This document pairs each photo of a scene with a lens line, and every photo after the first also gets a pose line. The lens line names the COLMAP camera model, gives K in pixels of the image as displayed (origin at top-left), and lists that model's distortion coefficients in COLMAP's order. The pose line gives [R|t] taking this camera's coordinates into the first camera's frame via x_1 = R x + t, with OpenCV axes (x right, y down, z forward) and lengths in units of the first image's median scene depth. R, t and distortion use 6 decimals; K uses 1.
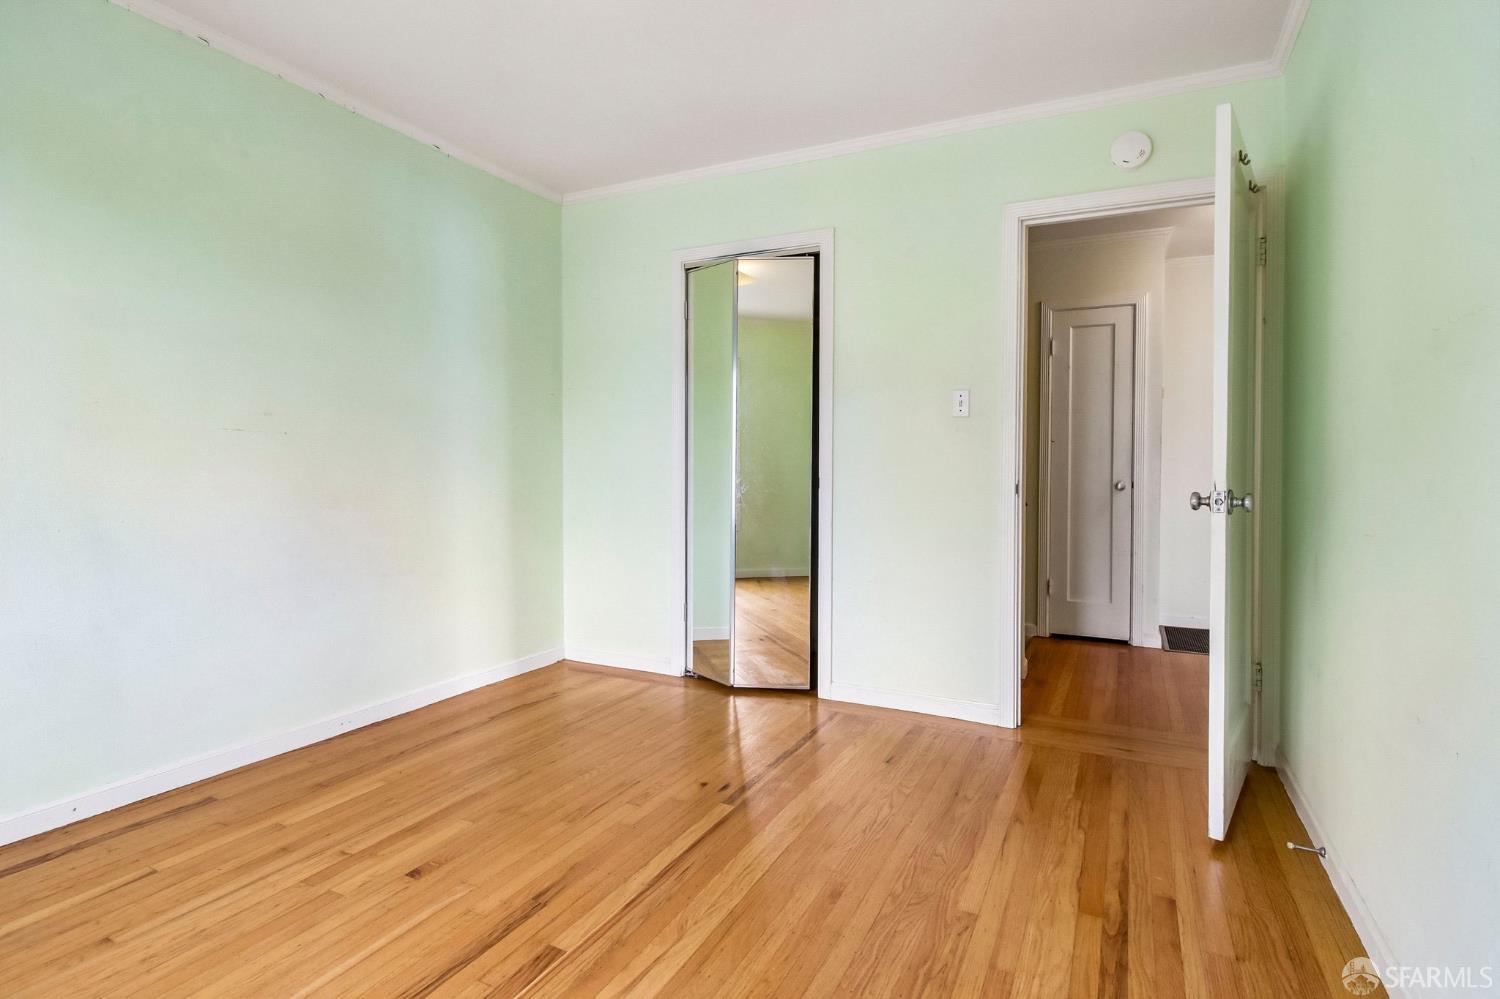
lens RADIAL K [[761.1, 0, 753.2], [0, 761.1, 460.6], [0, 0, 1]] dist [-0.004355, -0.001817]
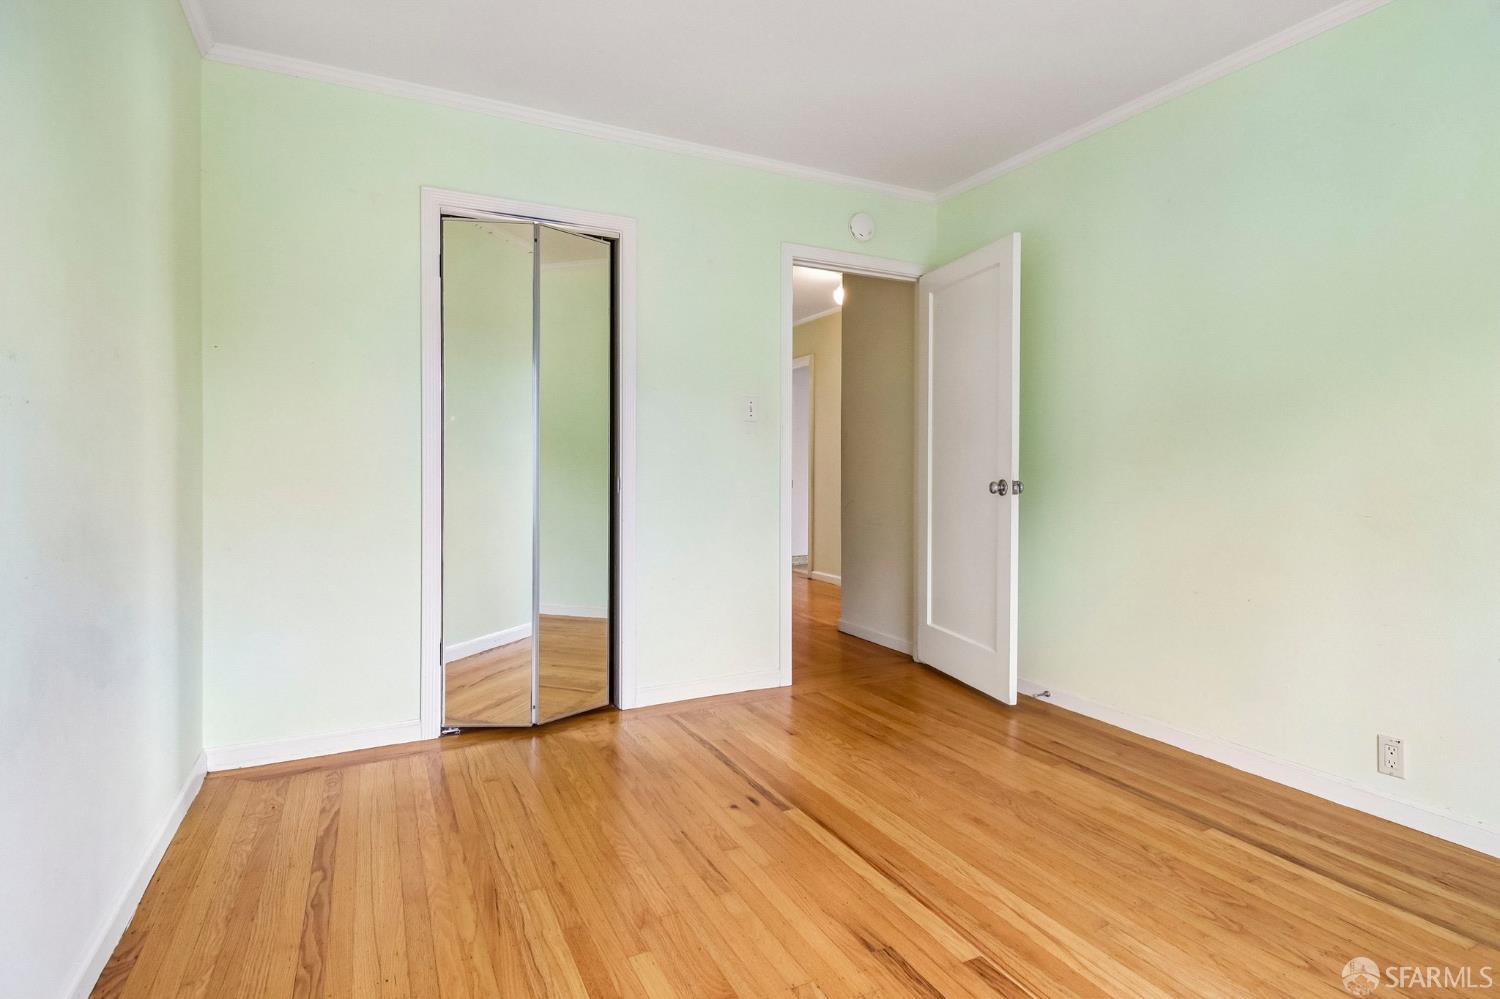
lens RADIAL K [[757.1, 0, 749.0], [0, 757.1, 462.5], [0, 0, 1]] dist [0.001216, -0.000533]
pose [[0.597374, -0.004833, 0.801948, -0.889714], [-0.002218, 0.999968, 0.007678, -0.007816], [-0.801960, -0.006365, 0.597344, 0.474109]]
